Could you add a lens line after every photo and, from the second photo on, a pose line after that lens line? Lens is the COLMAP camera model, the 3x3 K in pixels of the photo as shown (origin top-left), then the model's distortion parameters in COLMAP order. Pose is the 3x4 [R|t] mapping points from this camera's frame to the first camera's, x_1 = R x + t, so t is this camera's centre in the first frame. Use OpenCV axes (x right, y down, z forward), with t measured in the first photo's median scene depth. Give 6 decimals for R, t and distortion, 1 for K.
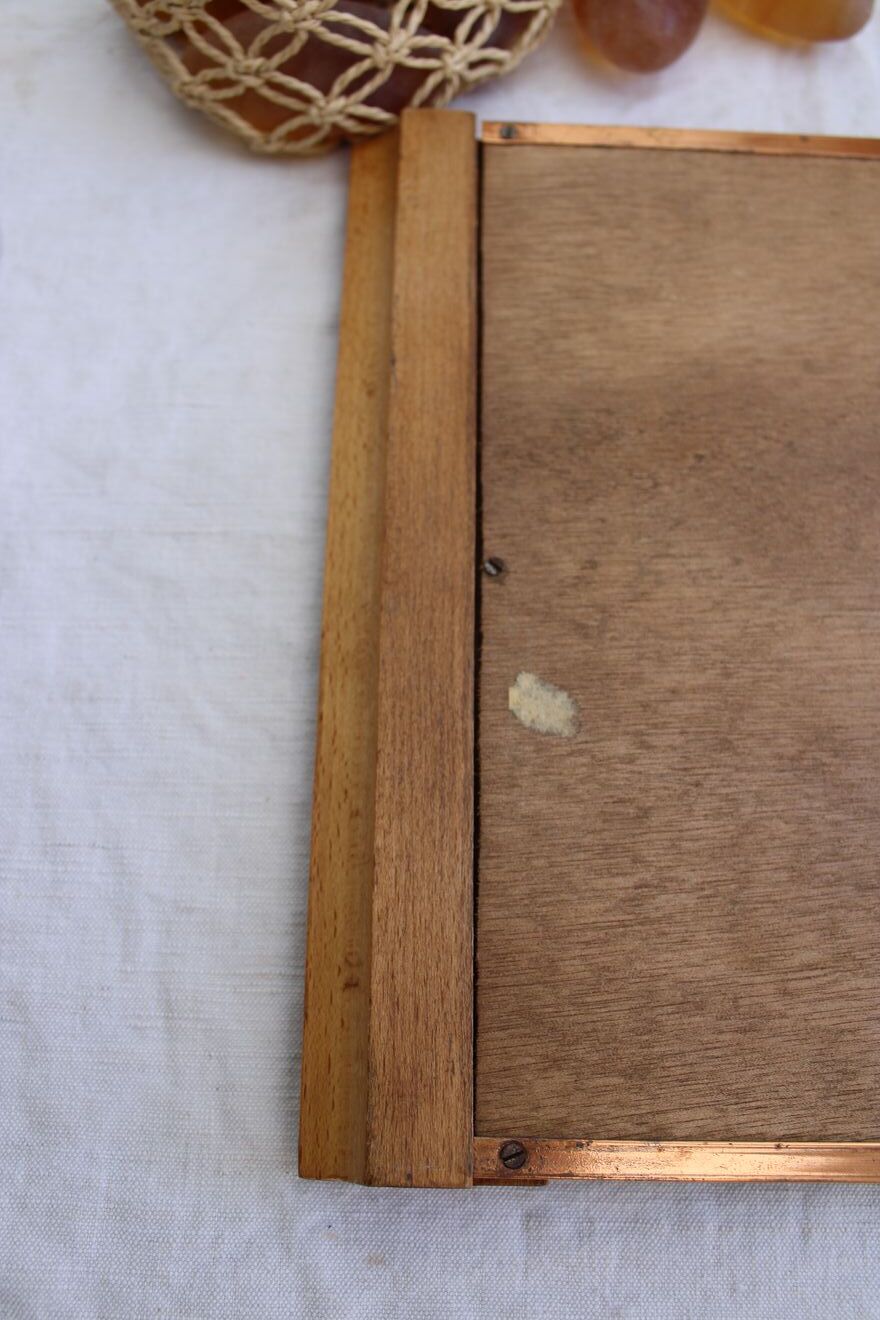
lens RADIAL K [[1145.1, 0, 458.5], [0, 1145.1, 658.7], [0, 0, 1]] dist [-0.150964, 0.114684]
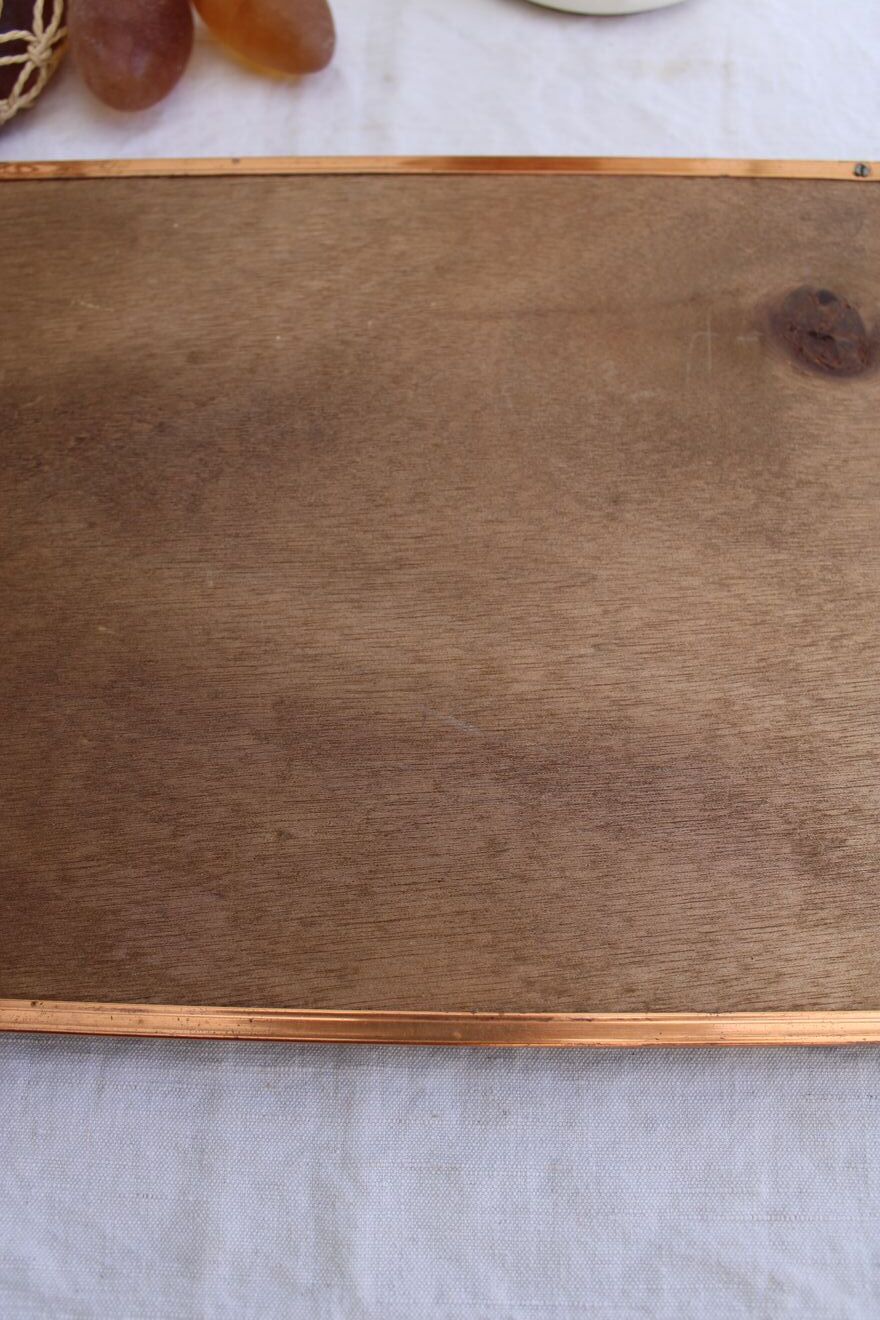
lens RADIAL K [[1145.1, 0, 431.5], [0, 1145.1, 652.9], [0, 0, 1]] dist [-0.150964, 0.114684]
pose [[0.999618, -0.022221, -0.016404, 0.613157], [0.021898, 0.999568, -0.019582, 0.077469], [0.016832, 0.019216, 0.999674, -0.166071]]
